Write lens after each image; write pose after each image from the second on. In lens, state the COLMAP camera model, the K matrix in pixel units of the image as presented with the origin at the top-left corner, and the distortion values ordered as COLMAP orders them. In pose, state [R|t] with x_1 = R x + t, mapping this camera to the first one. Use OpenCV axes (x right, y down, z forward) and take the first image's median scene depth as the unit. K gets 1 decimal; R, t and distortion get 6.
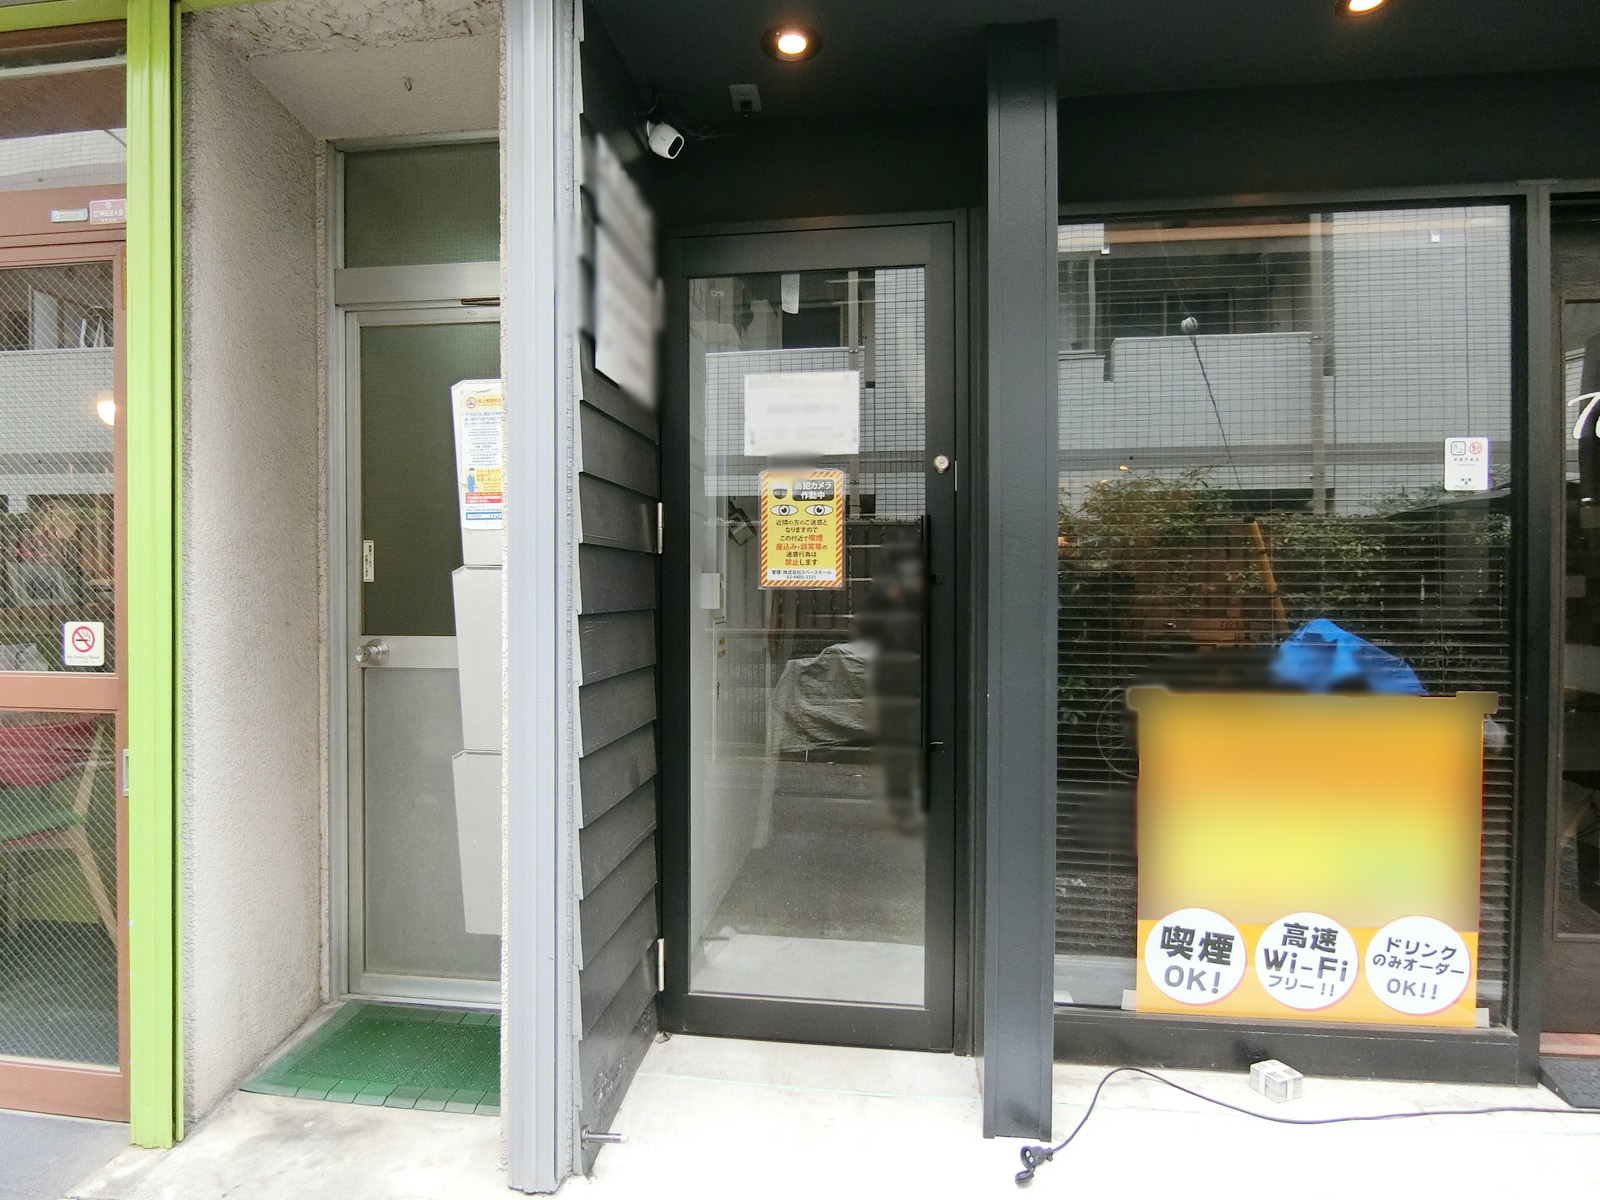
lens RADIAL K [[892.5, 0, 800.0], [0, 892.5, 600.0], [0, 0, 1]] dist [-0.016537, -0.003107]
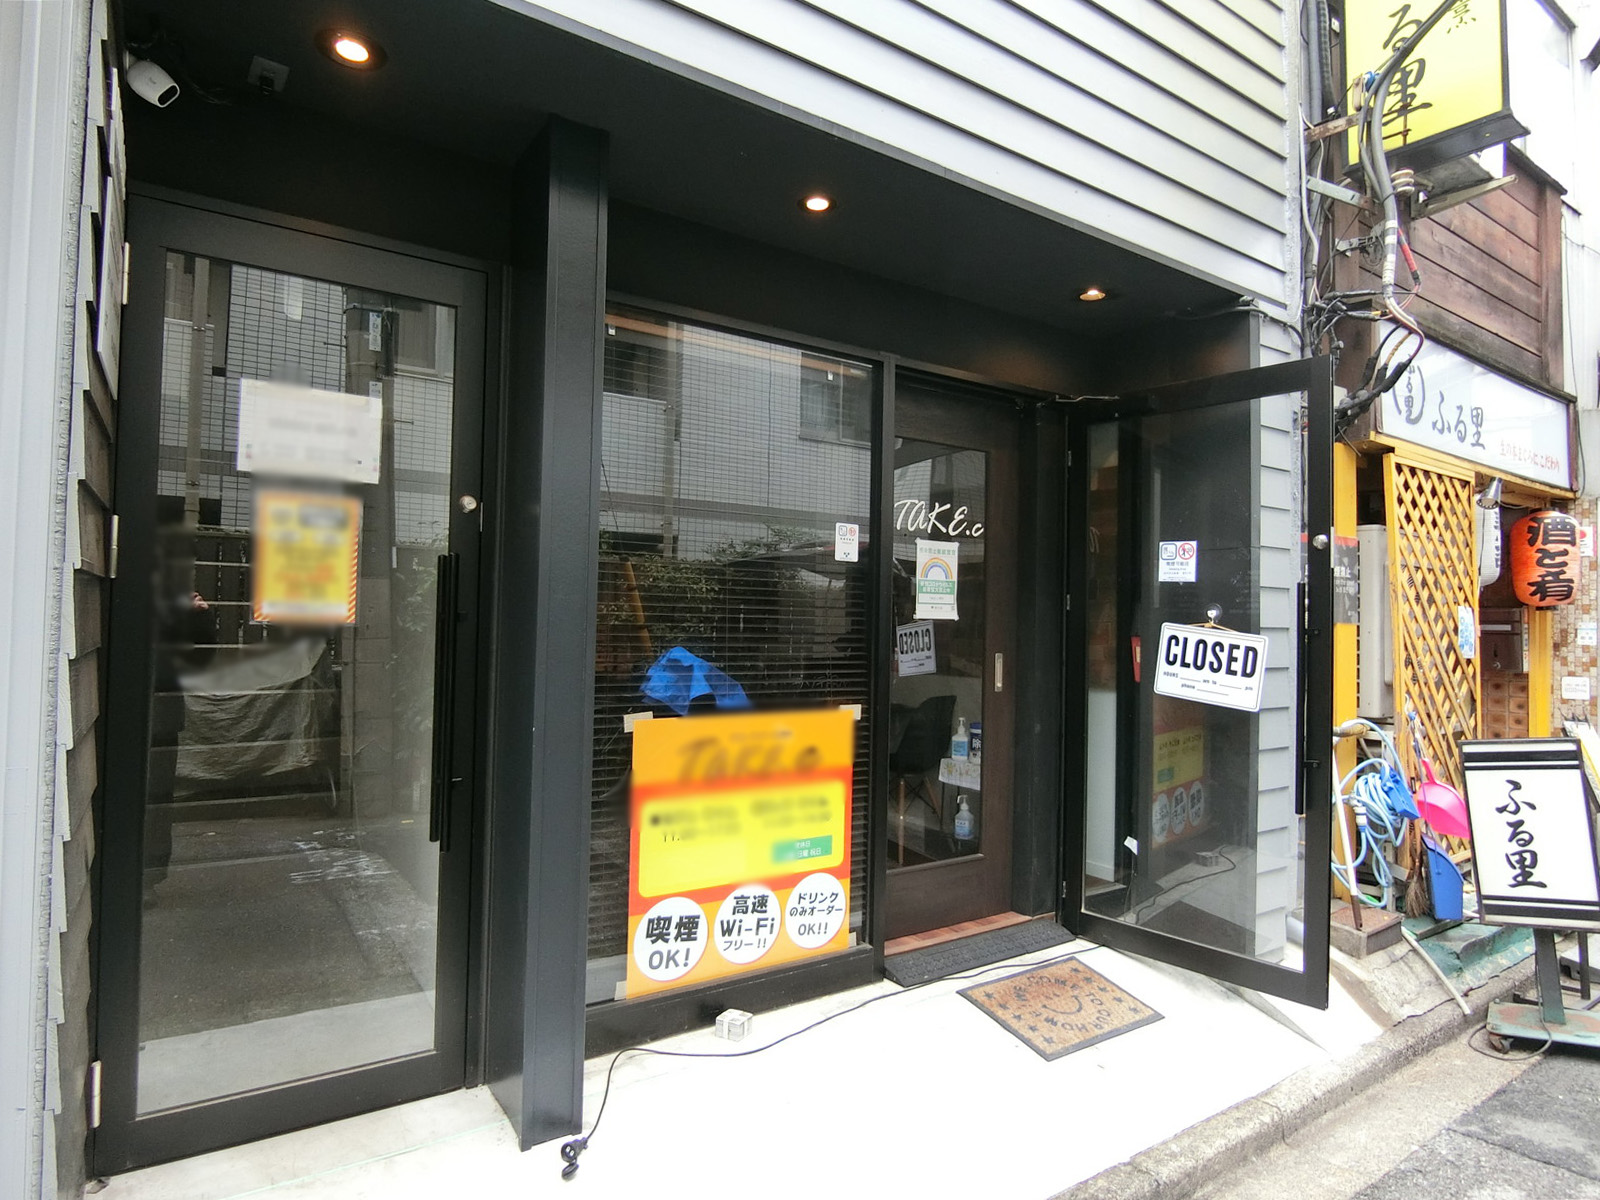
lens RADIAL K [[896.0, 0, 800.0], [0, 896.0, 600.0], [0, 0, 1]] dist [-0.003977, -0.002149]
pose [[0.753424, 0.032143, 0.656748, -0.228673], [-0.014463, 0.999373, -0.032320, -0.015168], [-0.657375, 0.014853, 0.753417, -0.021836]]
